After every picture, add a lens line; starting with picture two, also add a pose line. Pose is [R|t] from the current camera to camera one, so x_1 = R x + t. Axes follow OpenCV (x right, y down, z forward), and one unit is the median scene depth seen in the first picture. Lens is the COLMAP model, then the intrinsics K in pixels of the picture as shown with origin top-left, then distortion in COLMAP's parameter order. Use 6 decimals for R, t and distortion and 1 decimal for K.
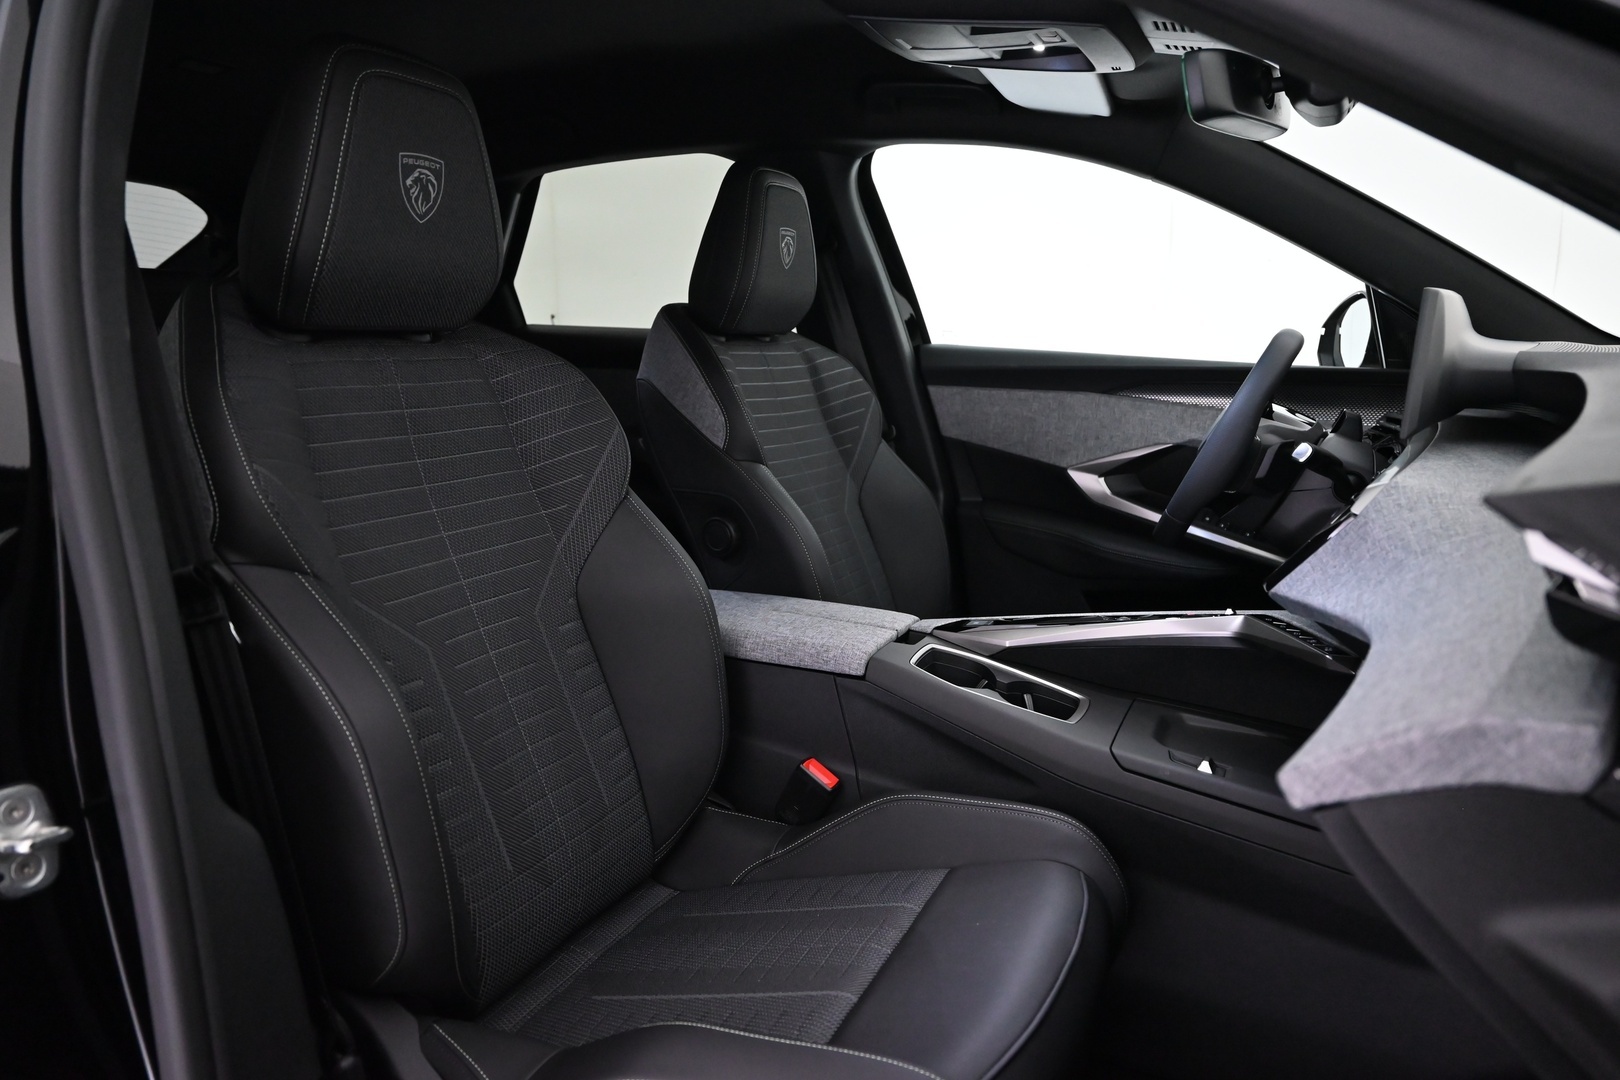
lens RADIAL K [[1092.6, 0, 817.0], [0, 1092.6, 541.7], [0, 0, 1]] dist [-0.004840, 0.002331]
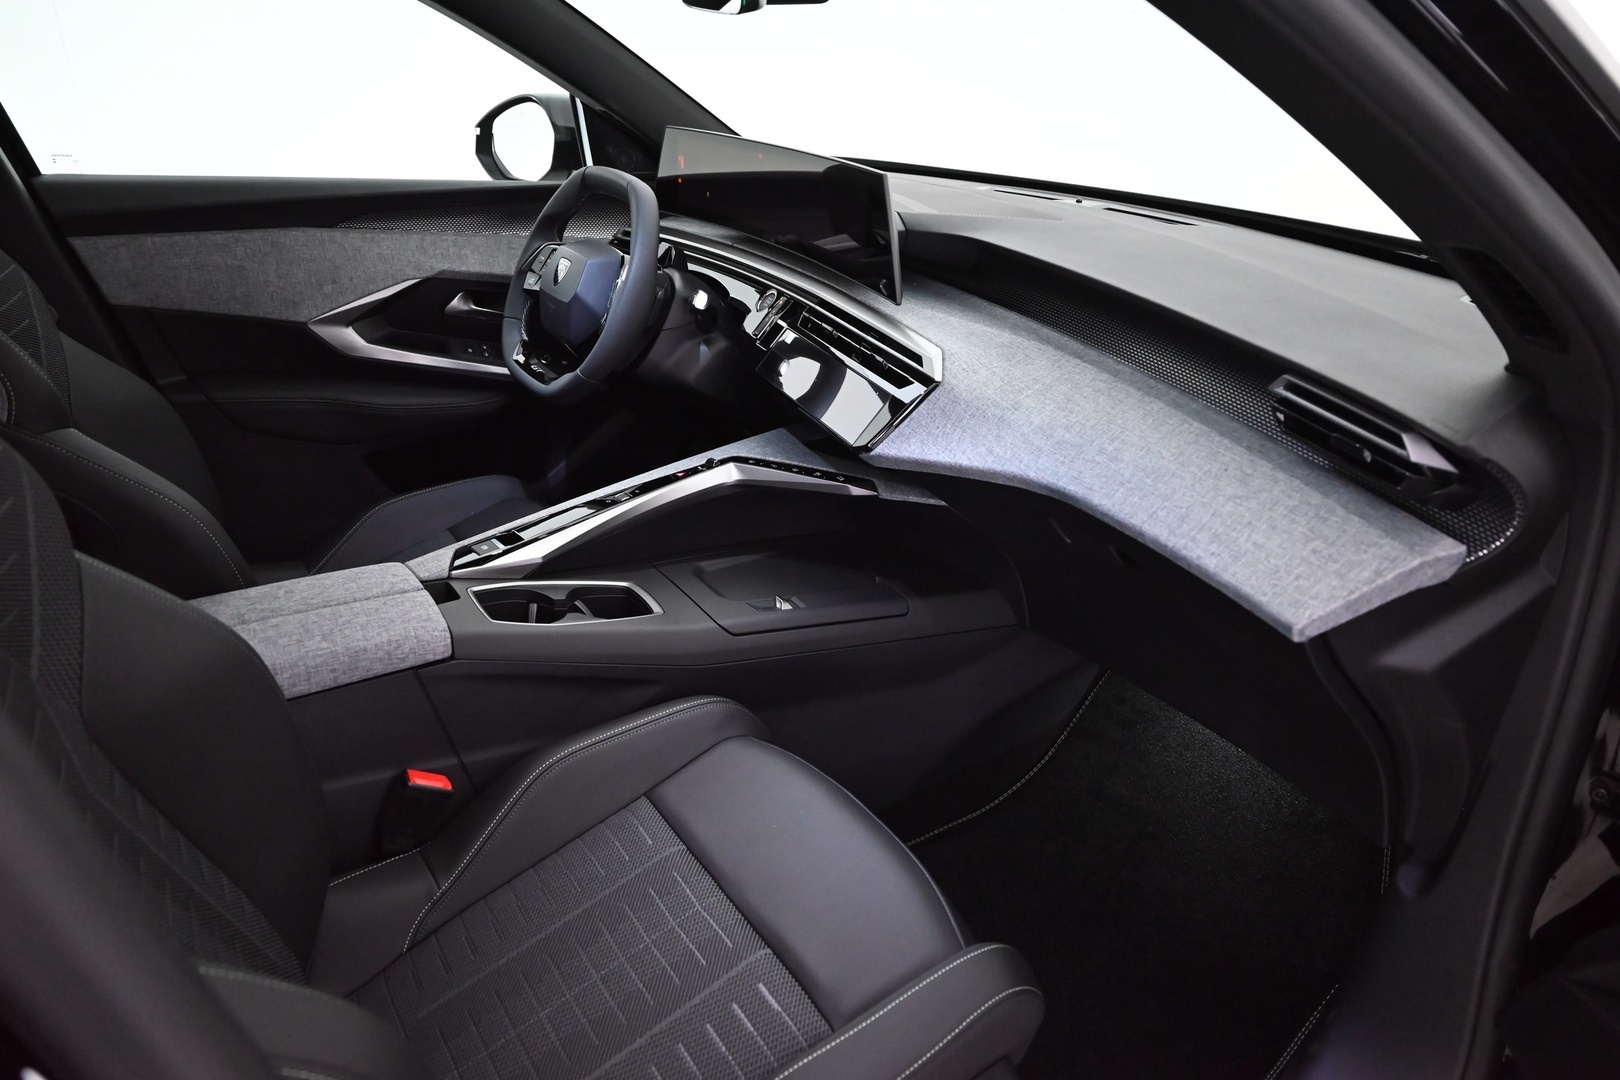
lens RADIAL K [[1092.6, 0, 816.9], [0, 1092.6, 540.9], [0, 0, 1]] dist [-0.004840, 0.002331]
pose [[0.521991, -0.343452, 0.780747, -0.291473], [0.135475, 0.937113, 0.321662, -0.129364], [-0.842123, -0.062133, 0.535694, 0.201580]]
